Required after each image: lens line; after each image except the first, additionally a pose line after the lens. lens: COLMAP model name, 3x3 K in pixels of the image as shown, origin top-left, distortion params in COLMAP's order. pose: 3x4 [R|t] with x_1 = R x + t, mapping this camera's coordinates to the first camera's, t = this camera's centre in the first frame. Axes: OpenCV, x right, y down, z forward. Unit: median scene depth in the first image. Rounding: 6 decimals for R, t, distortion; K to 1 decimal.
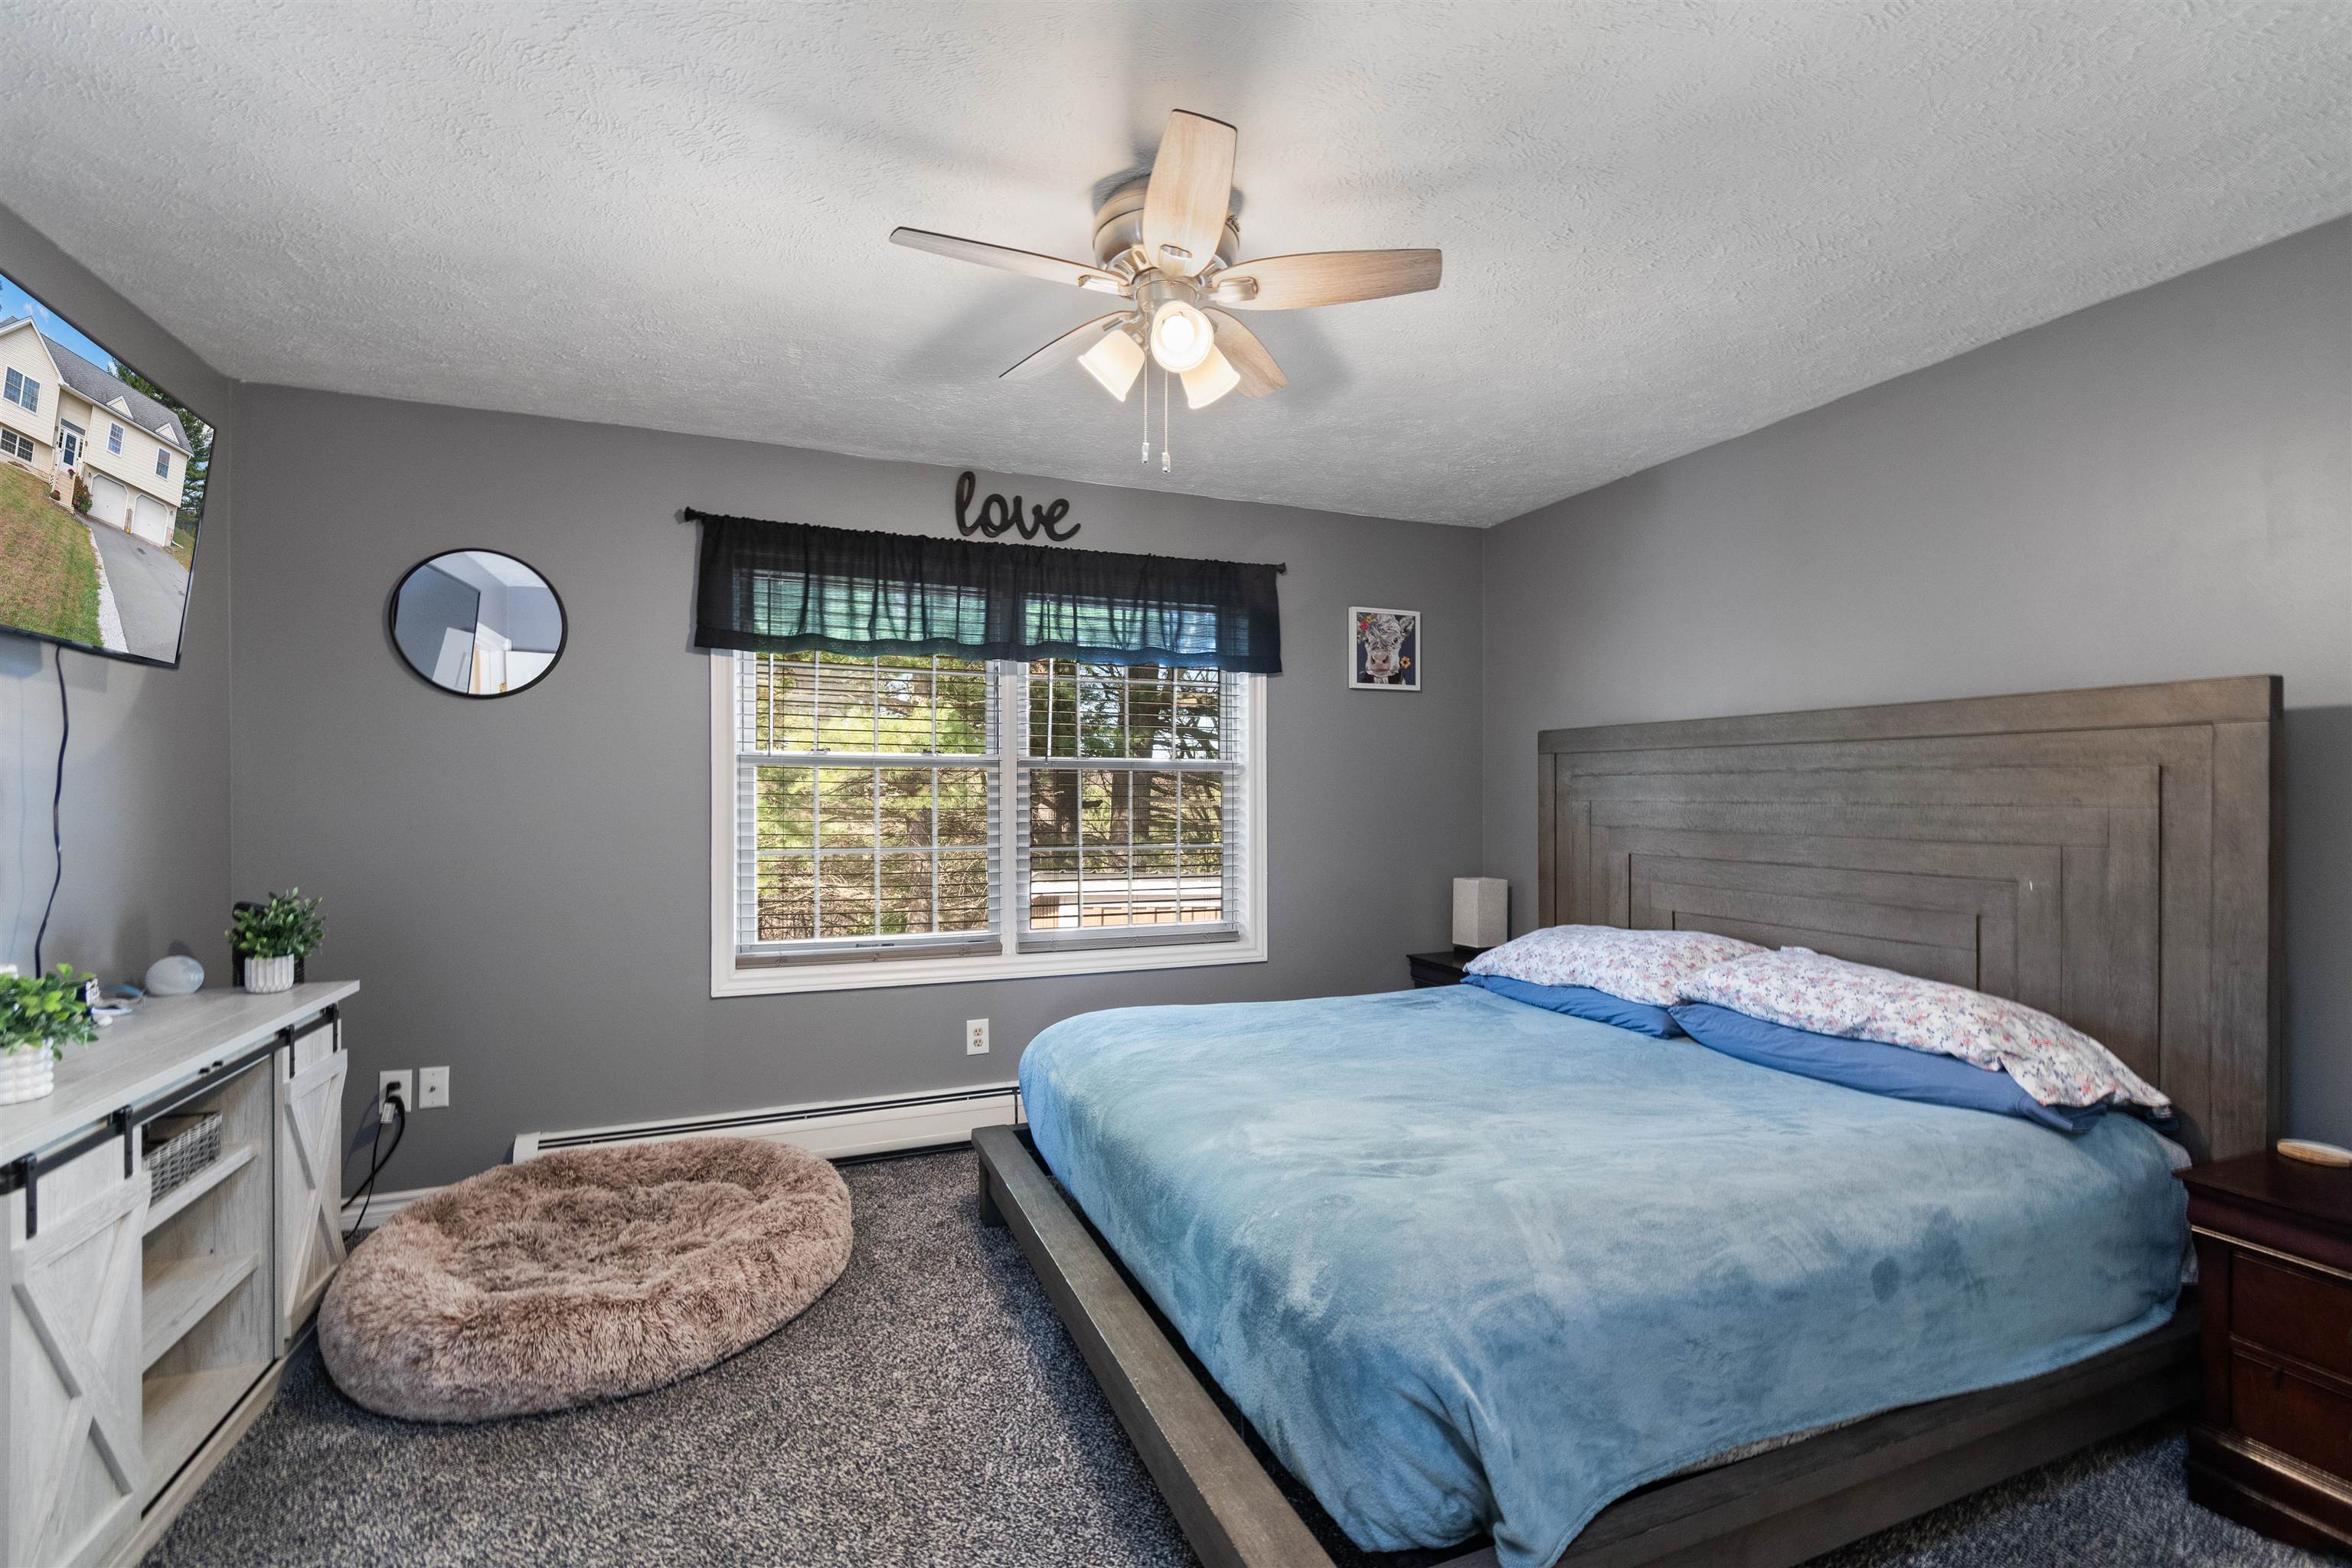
lens RADIAL K [[1040.4, 0, 1187.5], [0, 1040.4, 788.3], [0, 0, 1]] dist [0.006781, -0.000549]
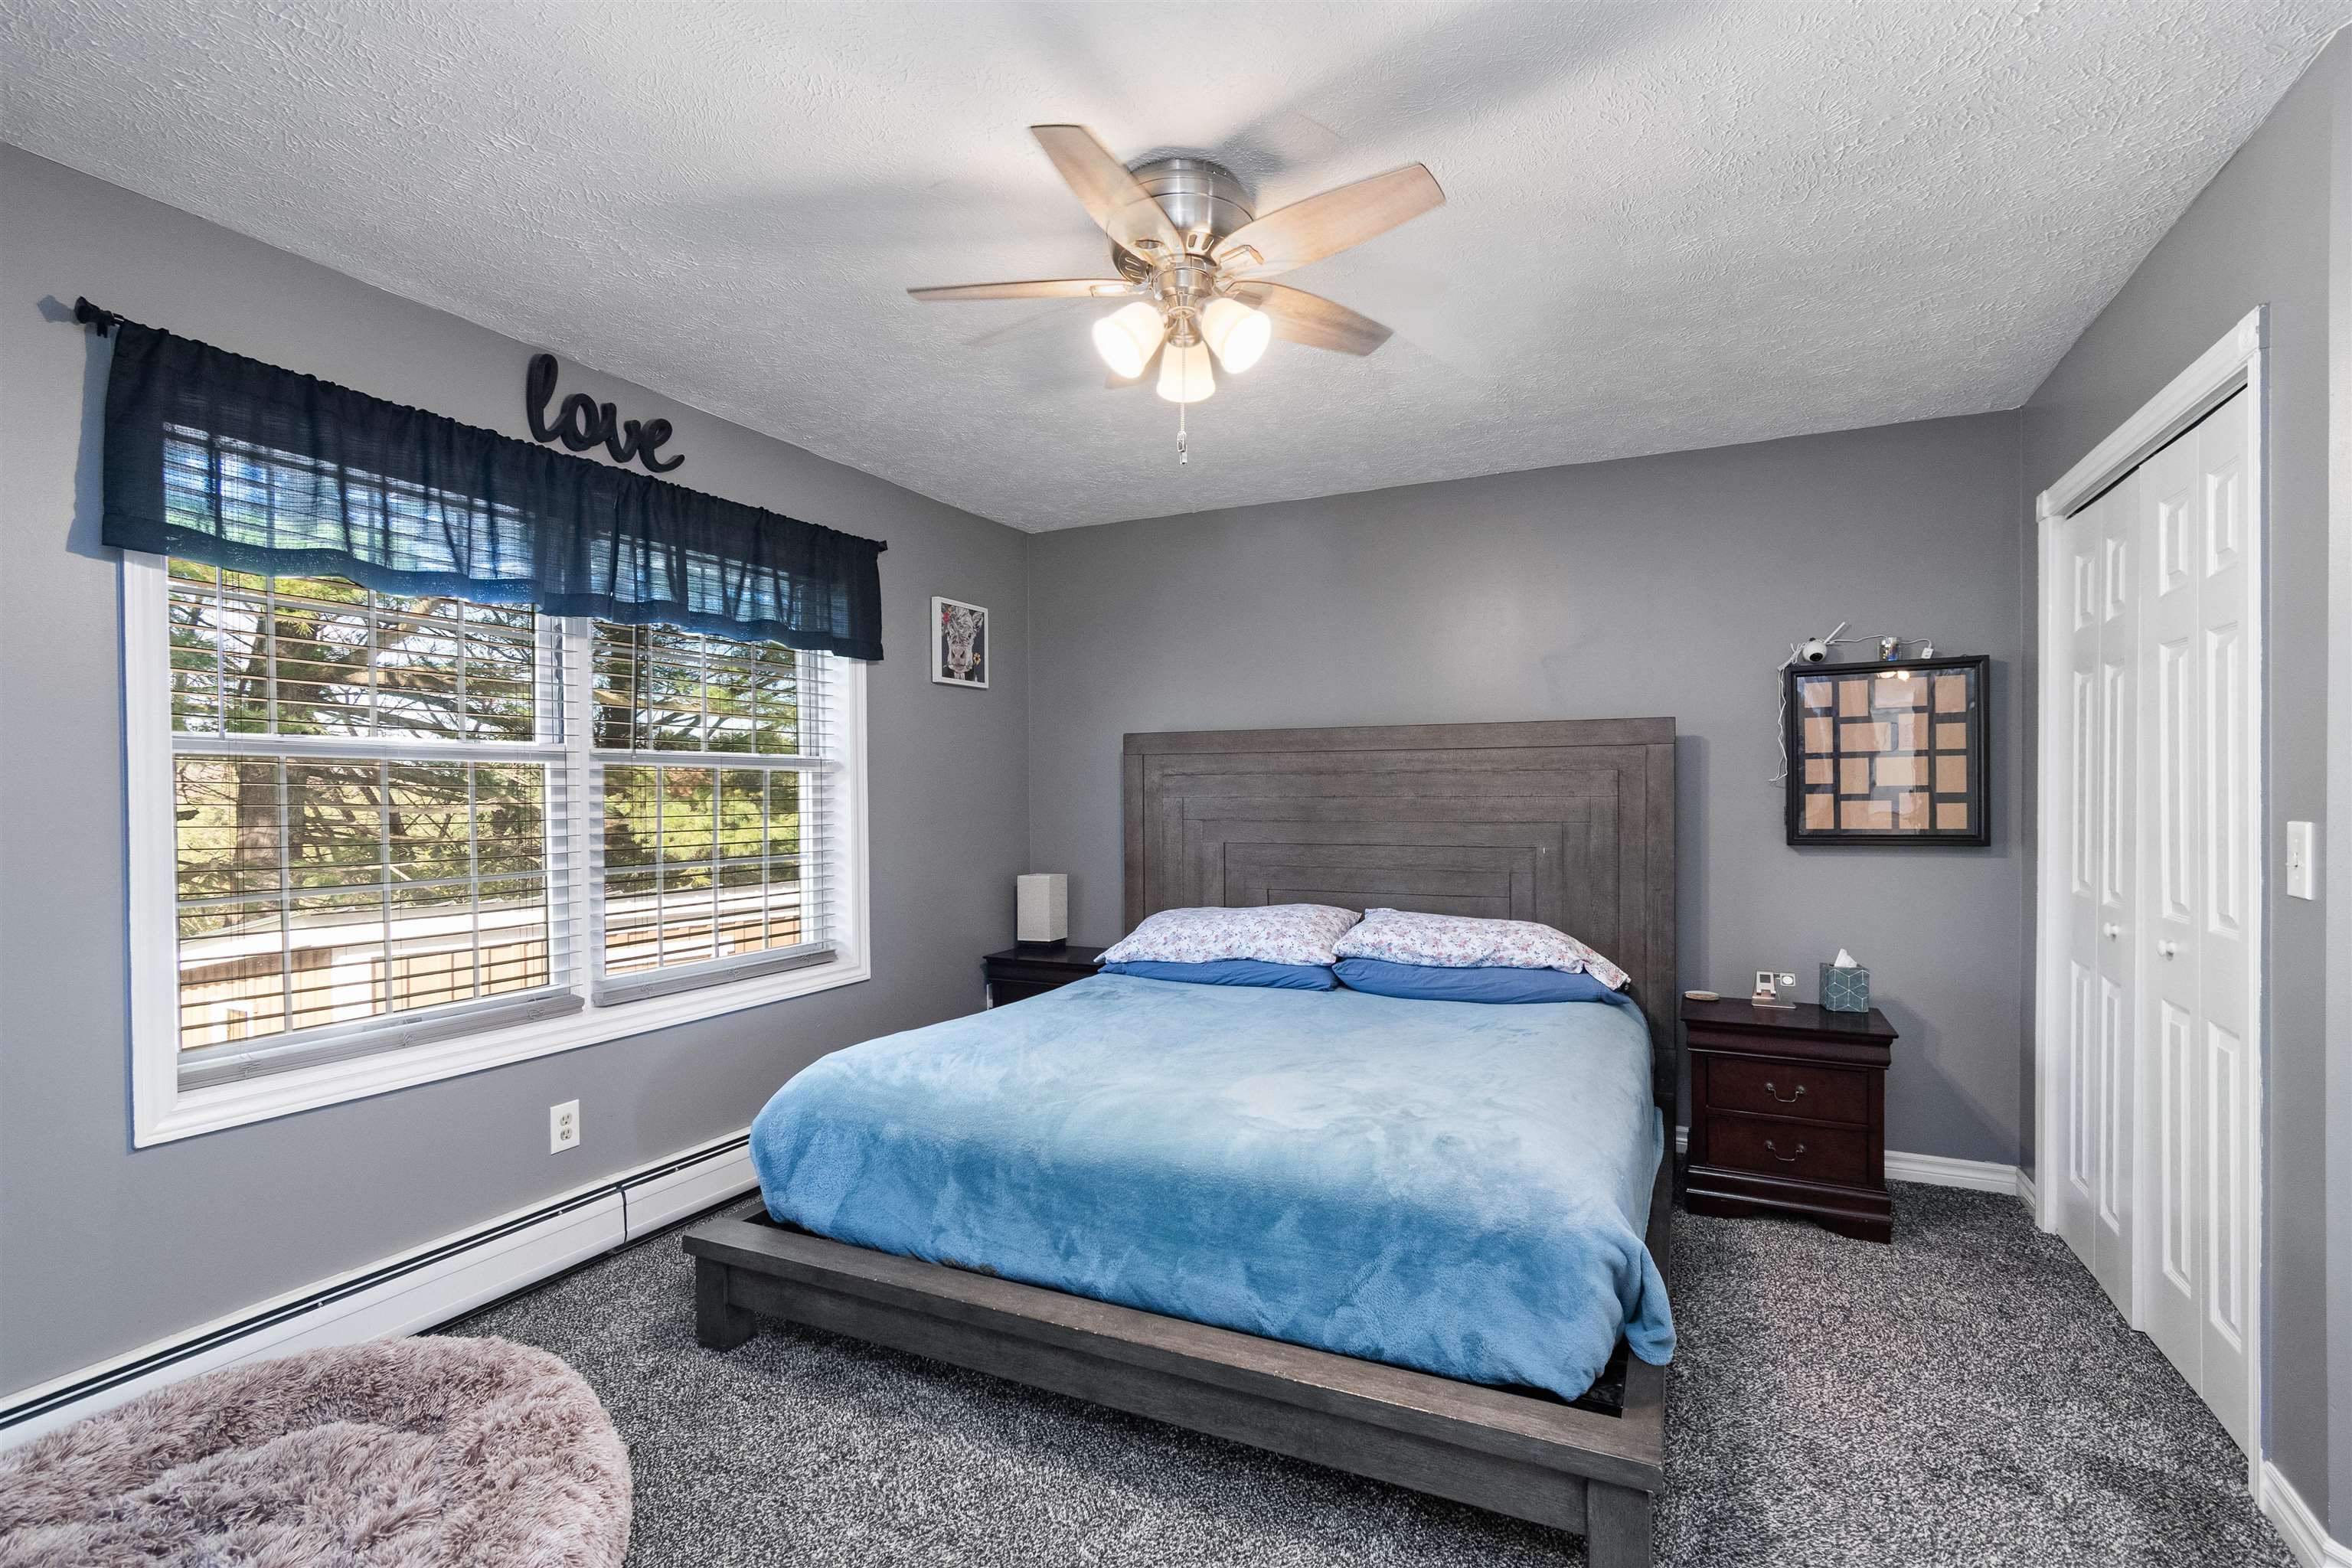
lens RADIAL K [[1078.7, 0, 1180.4], [0, 1078.7, 791.5], [0, 0, 1]] dist [0.002695, 0.000726]
pose [[0.736413, -0.006630, 0.676500, -0.437859], [0.004703, 0.999978, 0.004681, 0.000093], [-0.676516, -0.000266, 0.736428, 0.157485]]
